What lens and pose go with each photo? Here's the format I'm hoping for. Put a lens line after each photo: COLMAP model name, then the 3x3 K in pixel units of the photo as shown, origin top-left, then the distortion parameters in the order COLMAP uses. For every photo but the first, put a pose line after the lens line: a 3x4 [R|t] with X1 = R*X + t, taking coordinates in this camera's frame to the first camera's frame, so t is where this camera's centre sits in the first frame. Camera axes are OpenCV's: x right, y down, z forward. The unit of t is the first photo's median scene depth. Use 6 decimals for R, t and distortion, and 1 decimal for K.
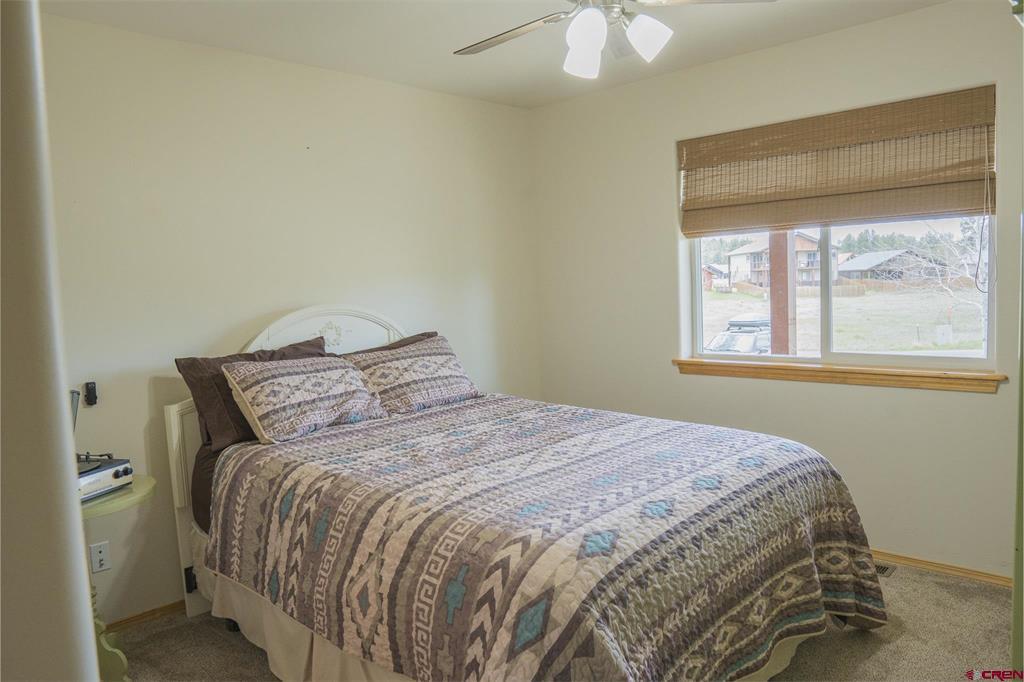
lens RADIAL K [[714.6, 0, 517.1], [0, 714.6, 341.2], [0, 0, 1]] dist [-0.110261, 0.063676]
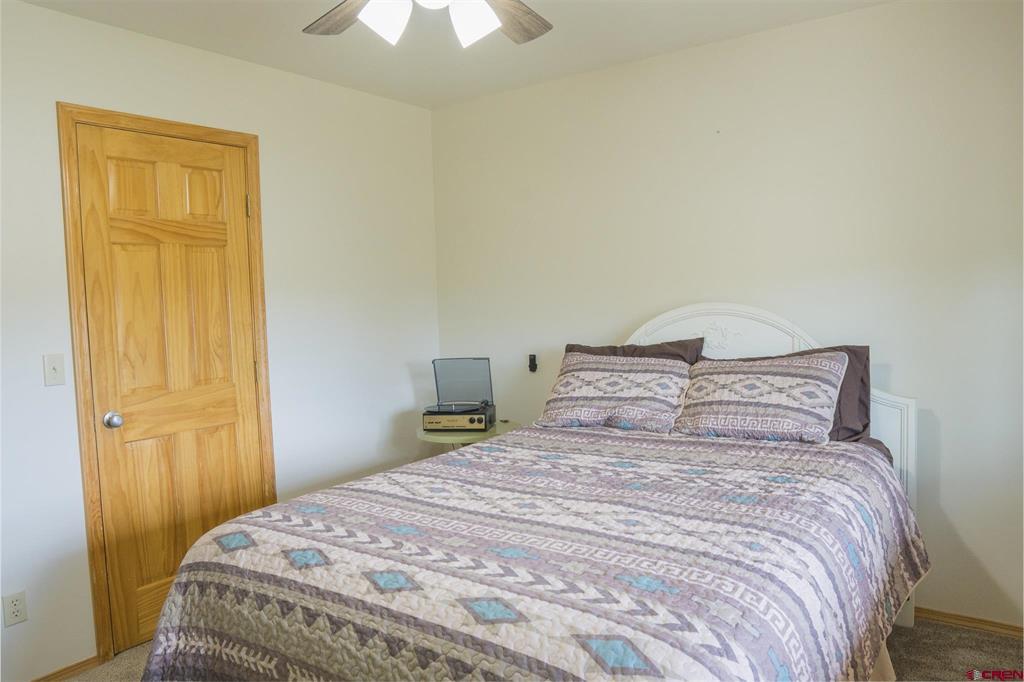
lens RADIAL K [[714.6, 0, 516.8], [0, 714.6, 340.5], [0, 0, 1]] dist [-0.110261, 0.063676]
pose [[0.134855, 0.094469, -0.986352, 0.735597], [-0.046391, 0.994955, 0.088950, -0.089606], [0.989779, 0.033762, 0.138557, 0.759355]]
